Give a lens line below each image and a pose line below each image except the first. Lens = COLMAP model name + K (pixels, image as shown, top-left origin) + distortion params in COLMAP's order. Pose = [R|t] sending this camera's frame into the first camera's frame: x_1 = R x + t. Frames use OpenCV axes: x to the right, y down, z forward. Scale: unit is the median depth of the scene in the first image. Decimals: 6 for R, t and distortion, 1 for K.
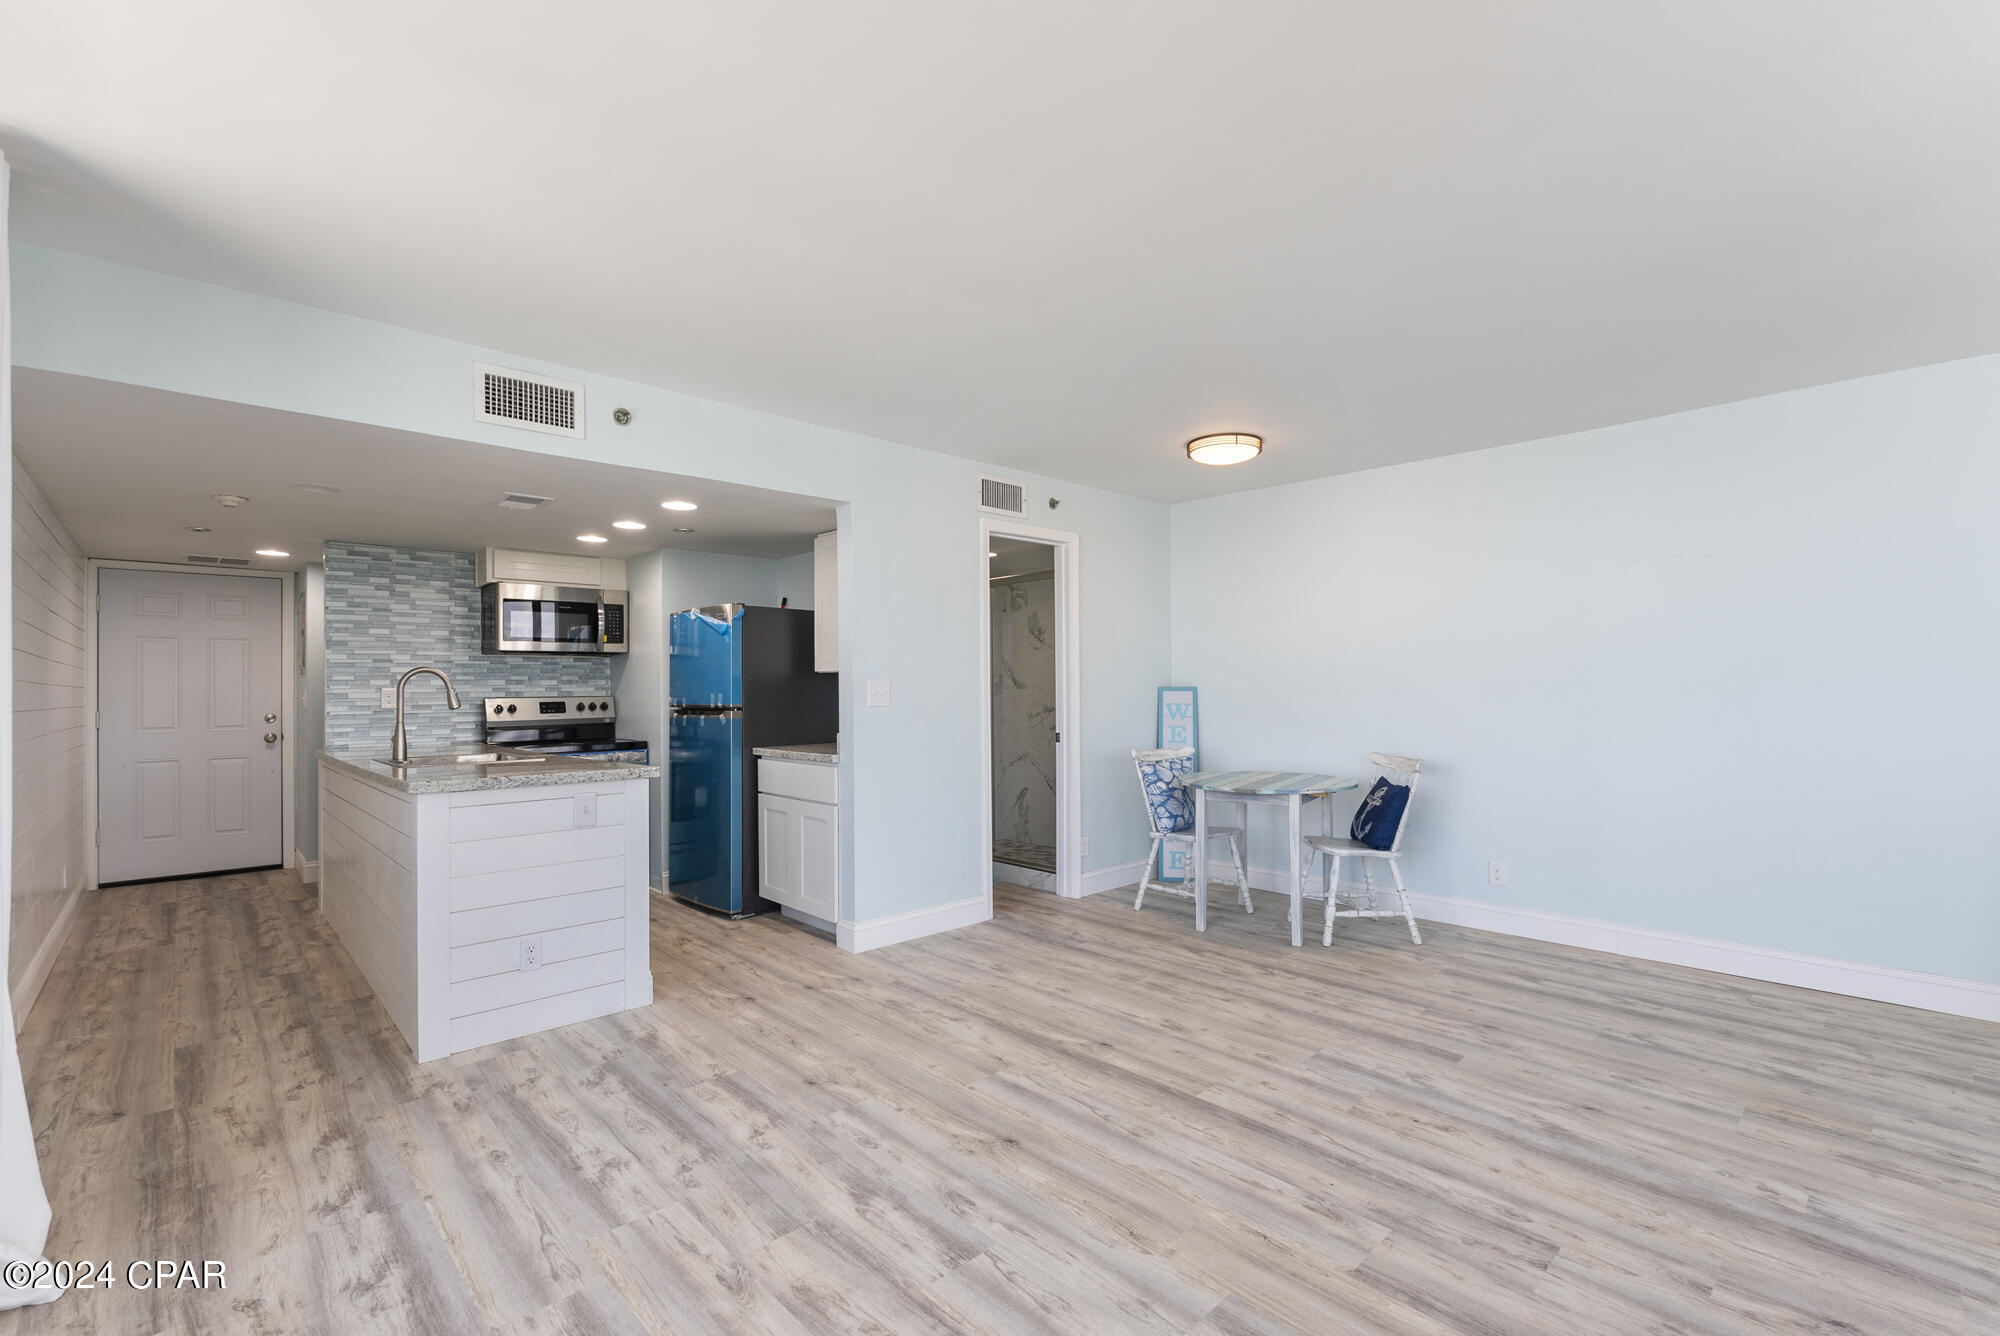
lens RADIAL K [[865.4, 0, 1003.6], [0, 865.4, 687.4], [0, 0, 1]] dist [-0.010012, 0.000564]
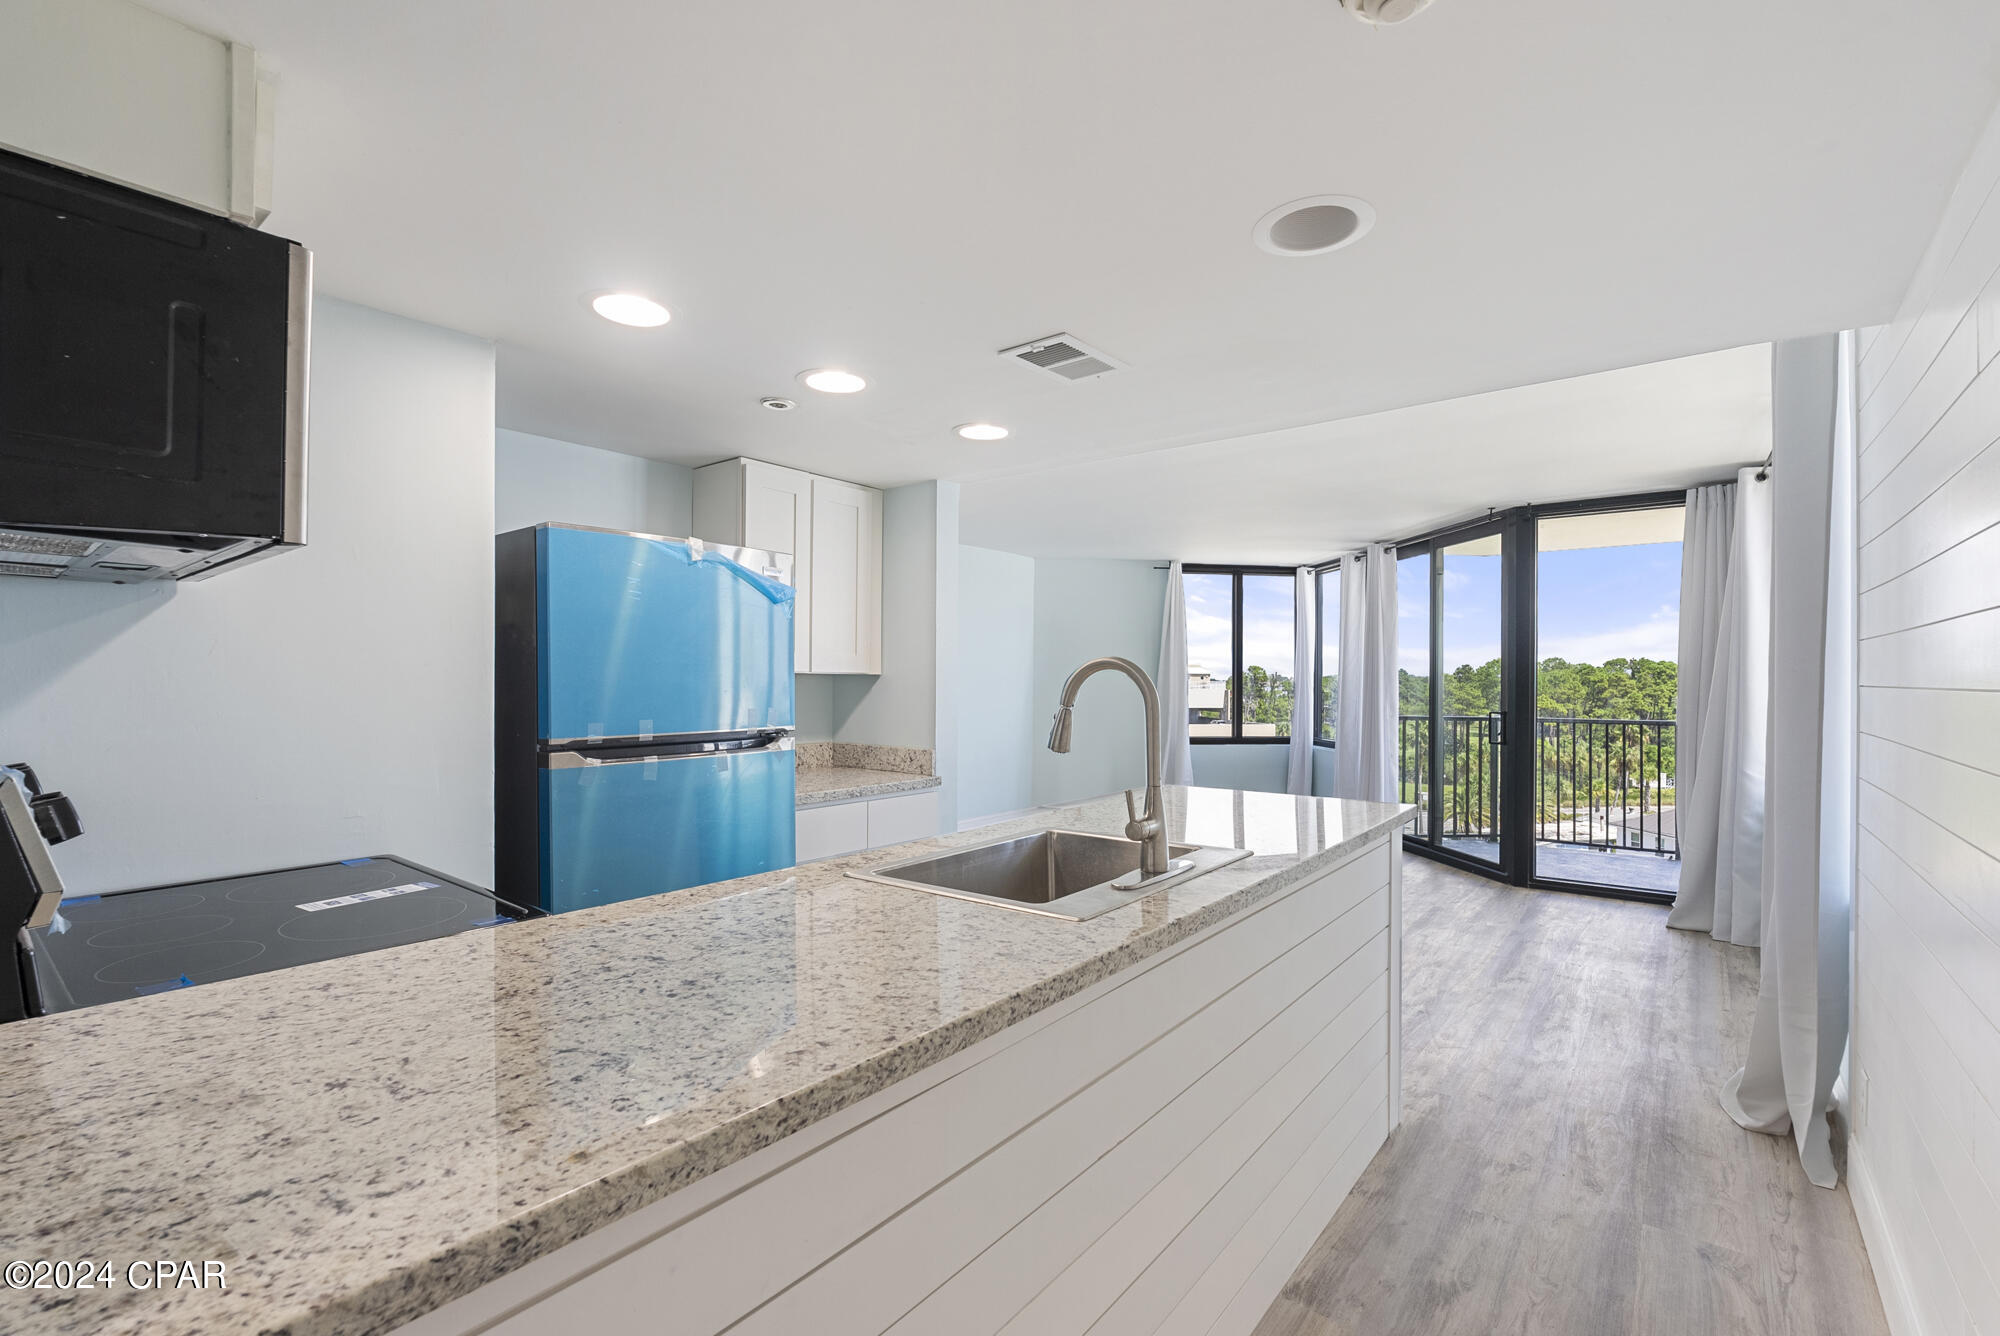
lens RADIAL K [[892.5, 0, 1000.0], [0, 892.5, 668.0], [0, 0, 1]] dist [0.000678, 0.000338]
pose [[-0.143225, 0.010021, 0.989639, -1.291556], [-0.004385, 0.999932, -0.010760, -0.019564], [-0.989680, -0.005881, -0.143171, 1.292571]]
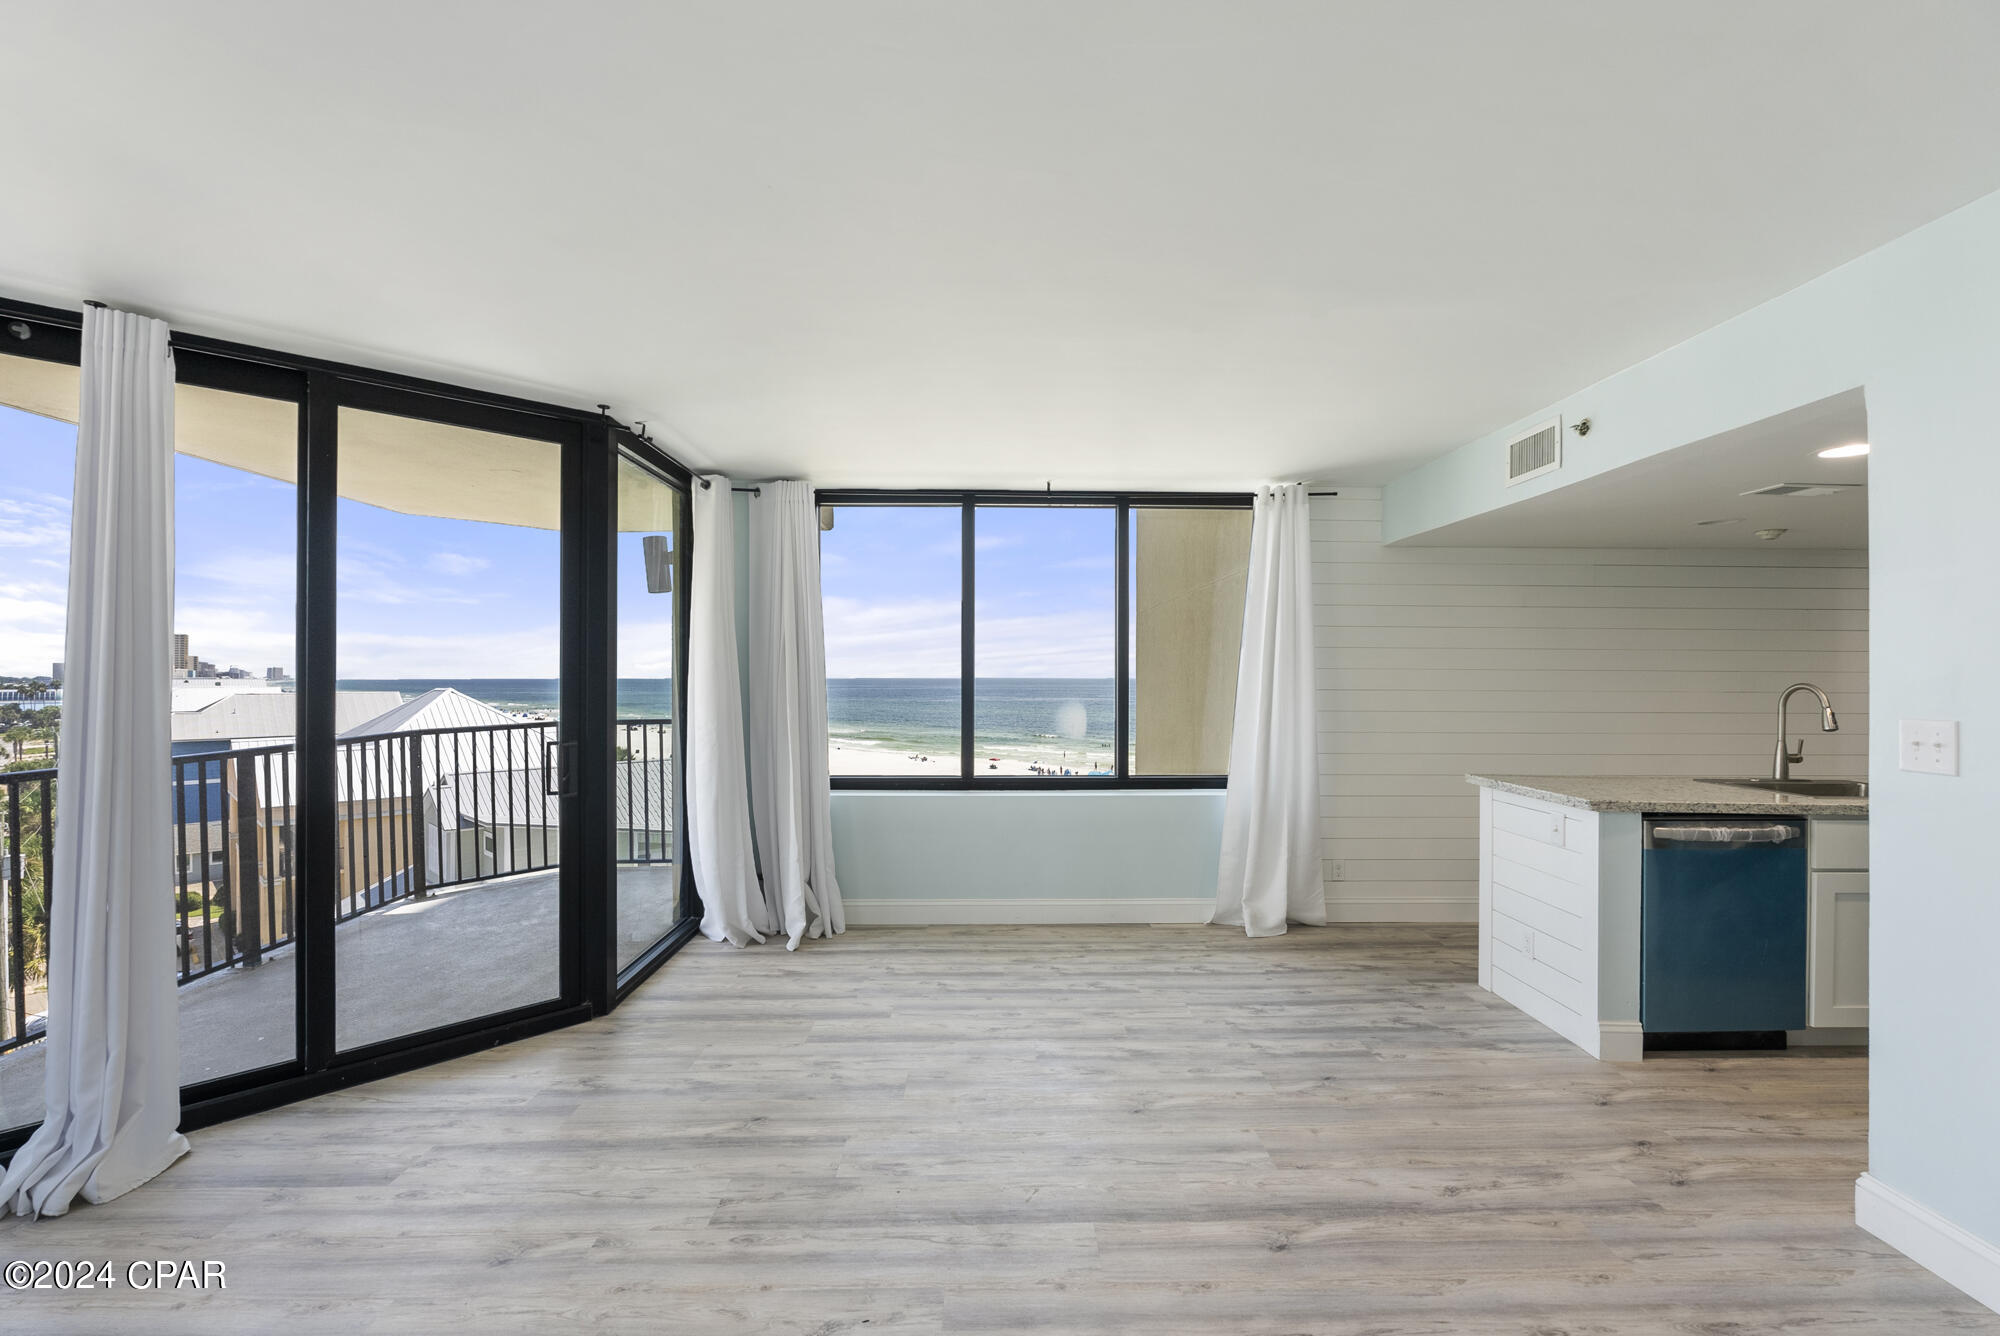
lens RADIAL K [[882.4, 0, 1010.7], [0, 882.4, 672.1], [0, 0, 1]] dist [-0.010263, 0.000327]
pose [[-0.665091, 0.003591, -0.746754, 0.688778], [0.001578, 0.999993, 0.003404, -0.045449], [0.746761, 0.001086, -0.665092, 1.143948]]
